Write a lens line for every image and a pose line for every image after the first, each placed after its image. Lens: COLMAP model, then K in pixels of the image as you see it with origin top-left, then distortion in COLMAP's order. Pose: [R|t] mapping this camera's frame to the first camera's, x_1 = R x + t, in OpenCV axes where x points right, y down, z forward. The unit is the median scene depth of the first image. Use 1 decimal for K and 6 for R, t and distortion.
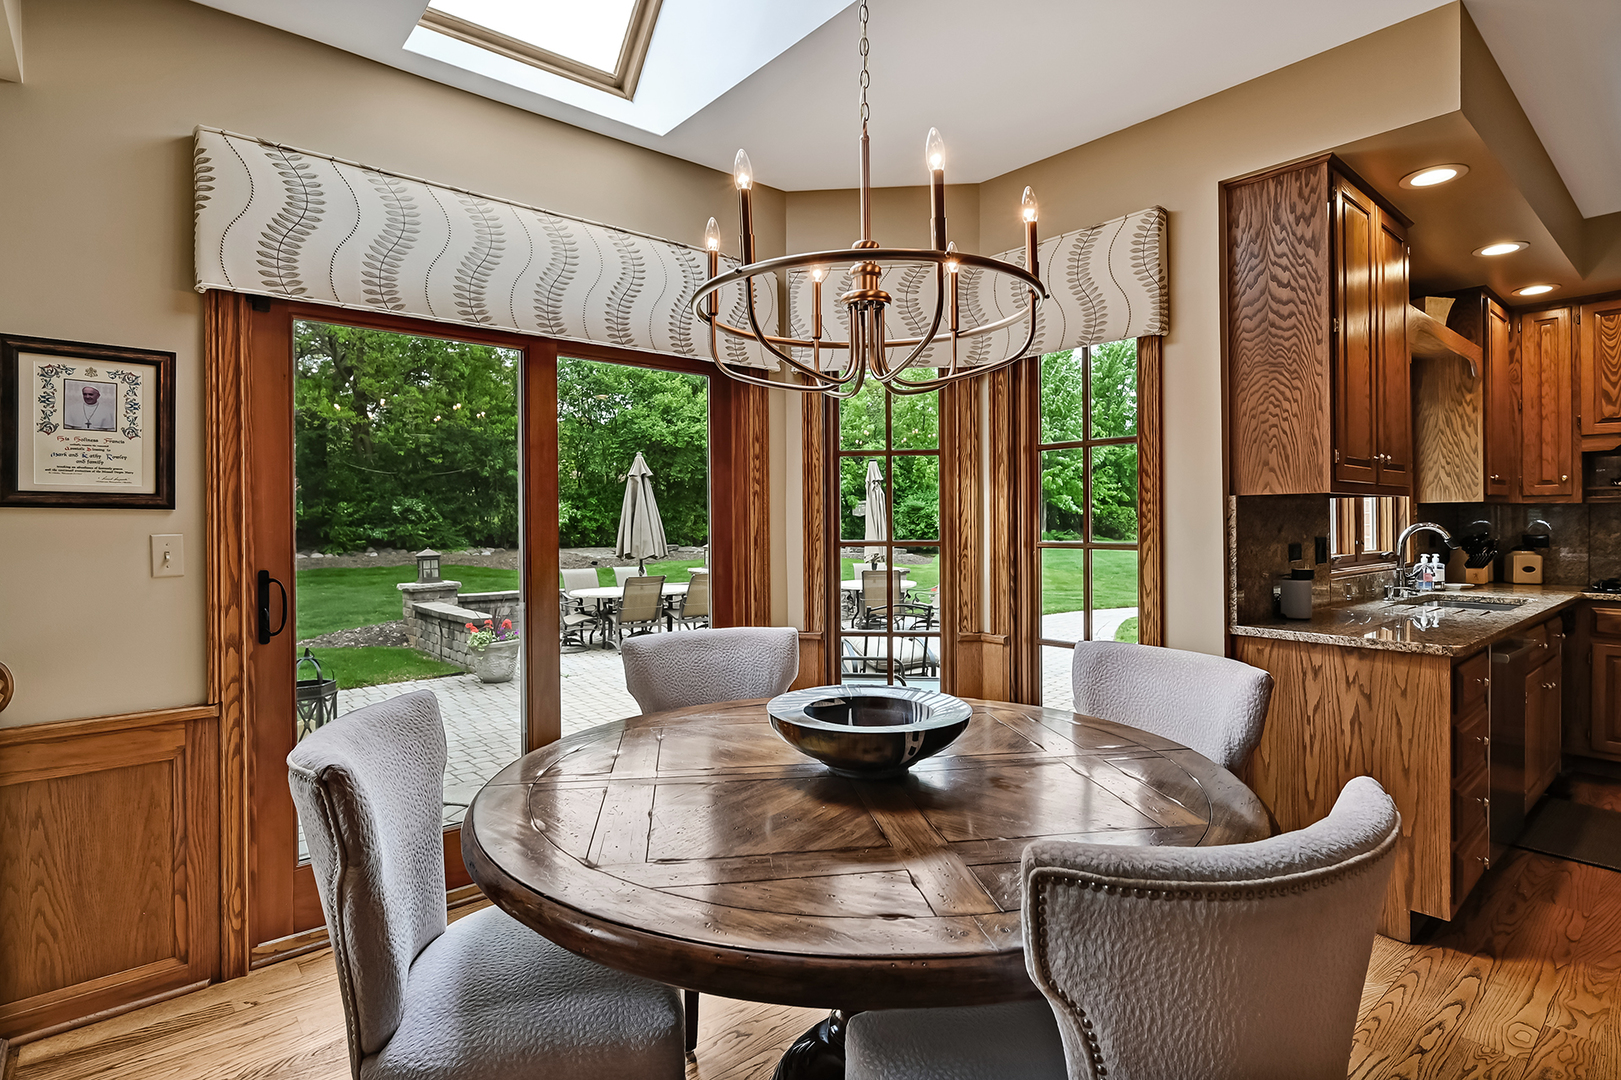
lens RADIAL K [[794.0, 0, 843.4], [0, 794.0, 521.9], [0, 0, 1]] dist [-0.007006, 0.001661]
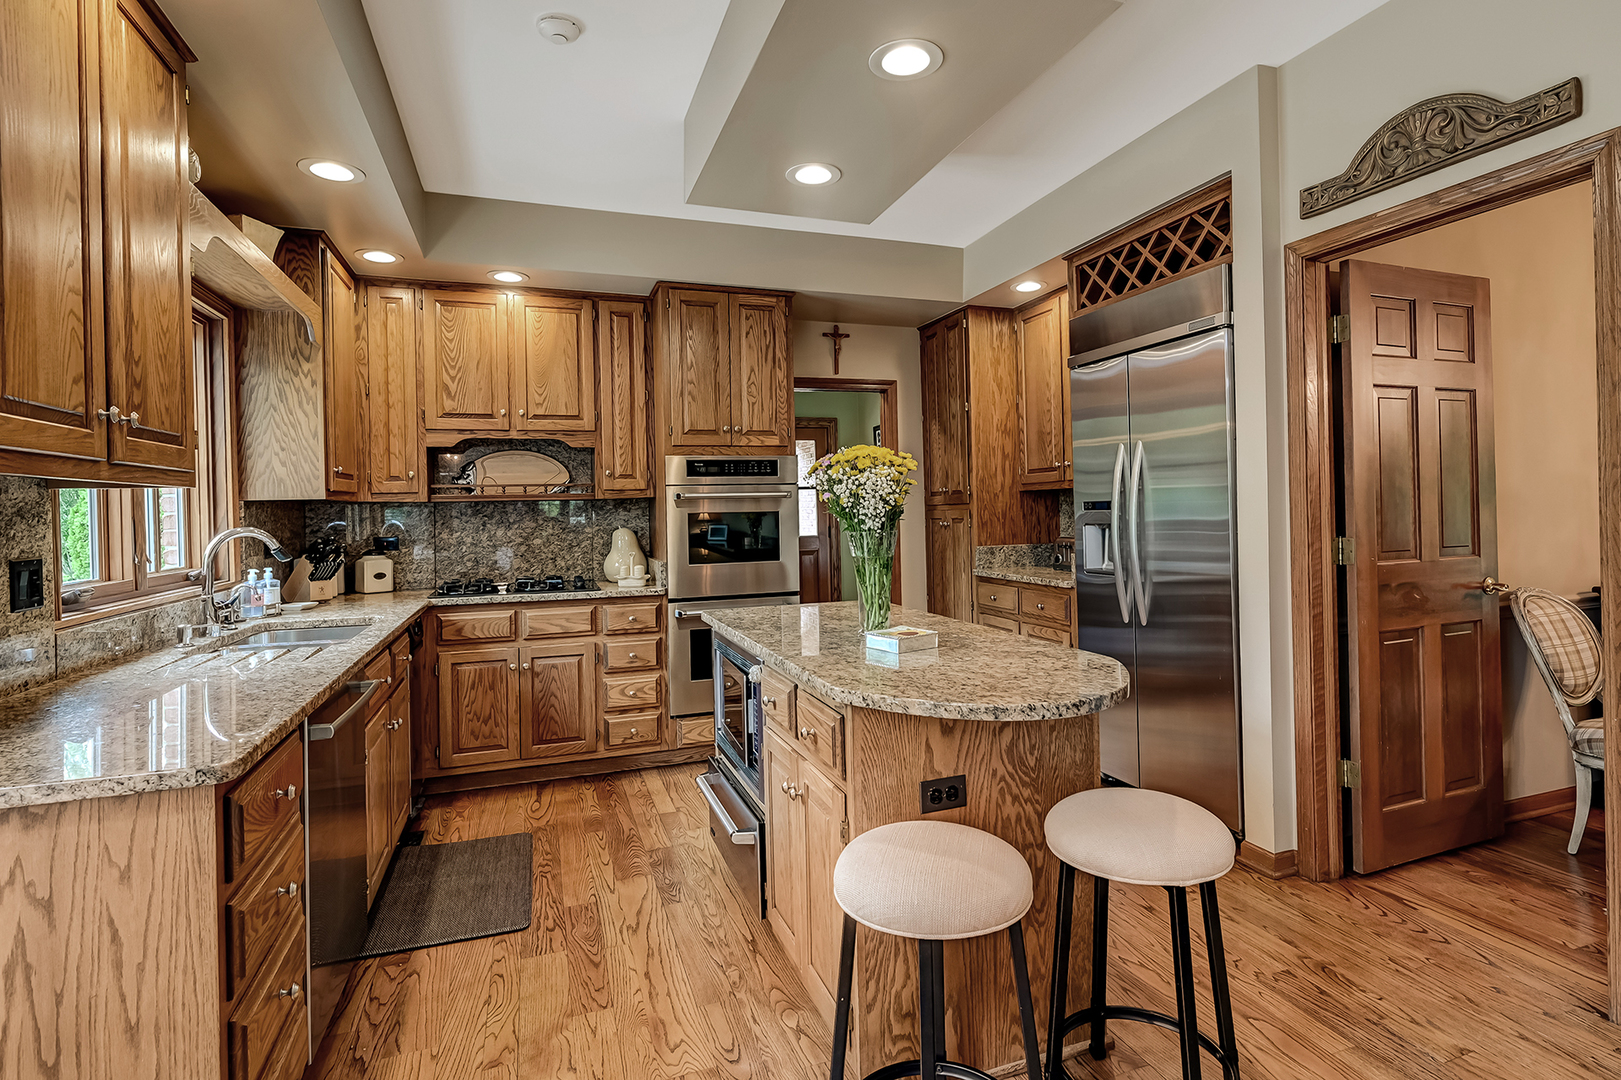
lens RADIAL K [[794.5, 0, 832.1], [0, 794.5, 508.0], [0, 0, 1]] dist [-0.002400, 0.000031]
pose [[0.347069, -0.001815, 0.937838, 0.302293], [0.019614, 0.999793, -0.005324, -0.002552], [-0.937634, 0.020243, 0.347033, 0.309667]]
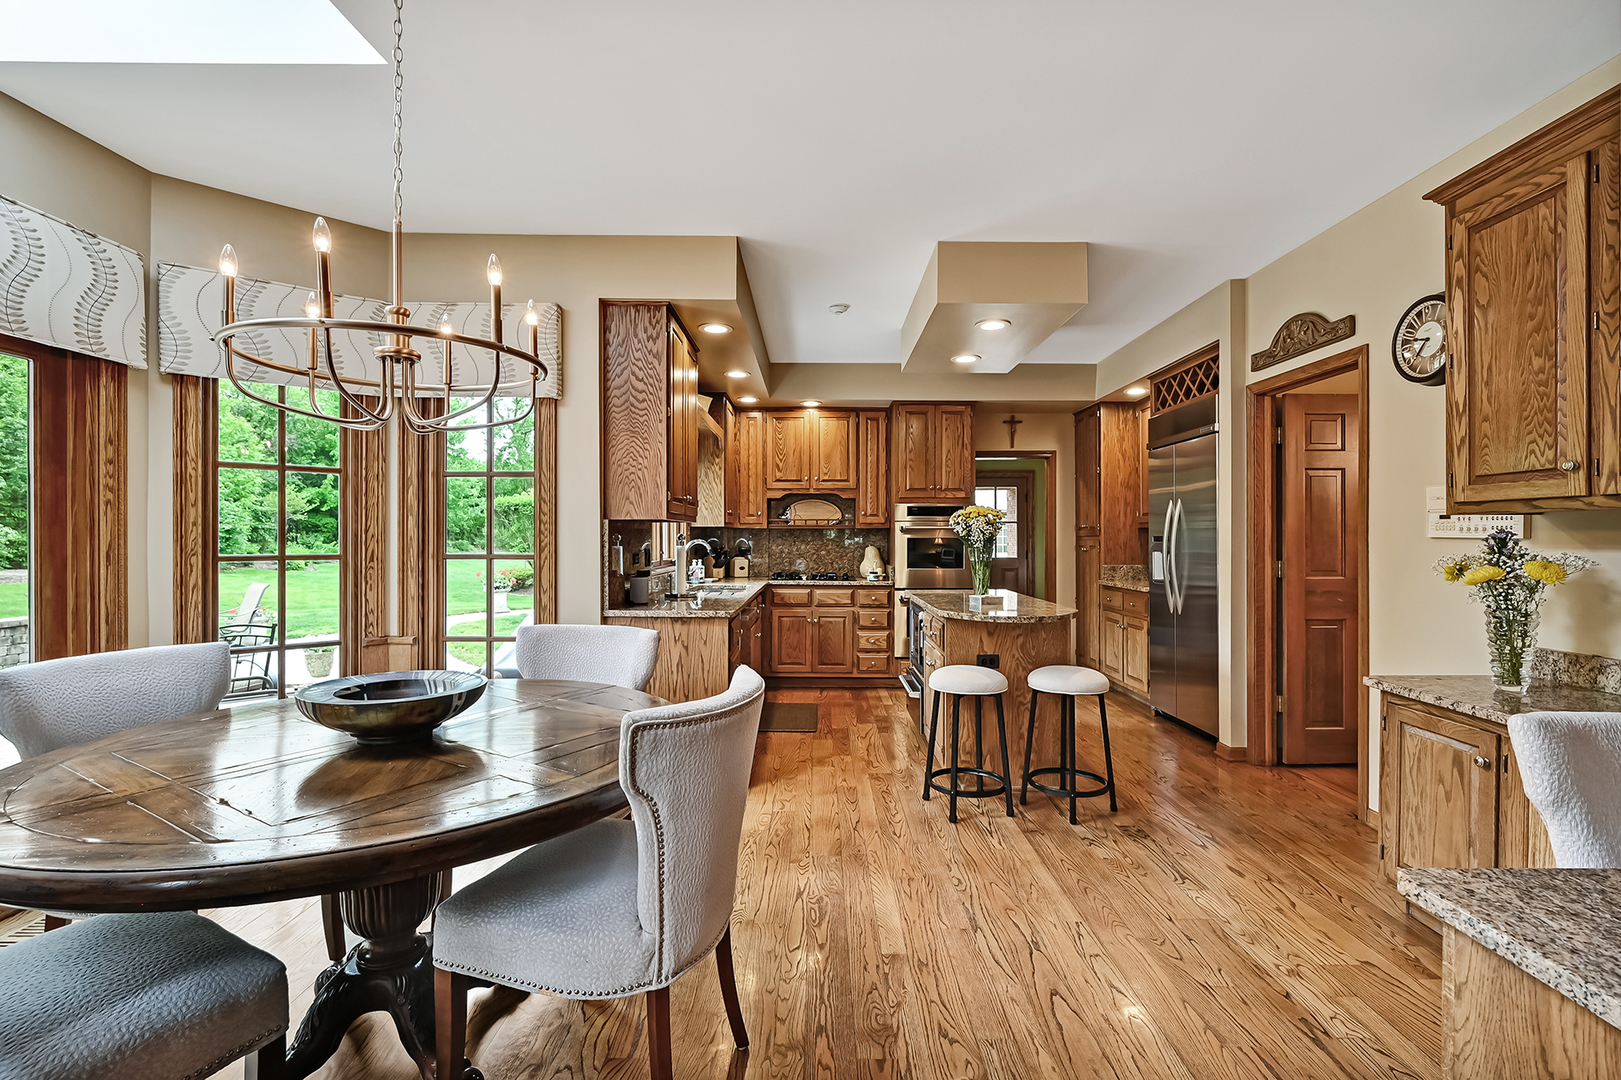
lens RADIAL K [[701.8, 0, 797.0], [0, 701.8, 536.3], [0, 0, 1]] dist [-0.001187, 0.000268]
pose [[0.677766, 0.007477, 0.735240, -0.180482], [-0.004809, 0.999972, -0.005736, 0.002361], [-0.735262, 0.000352, 0.677783, -0.098036]]
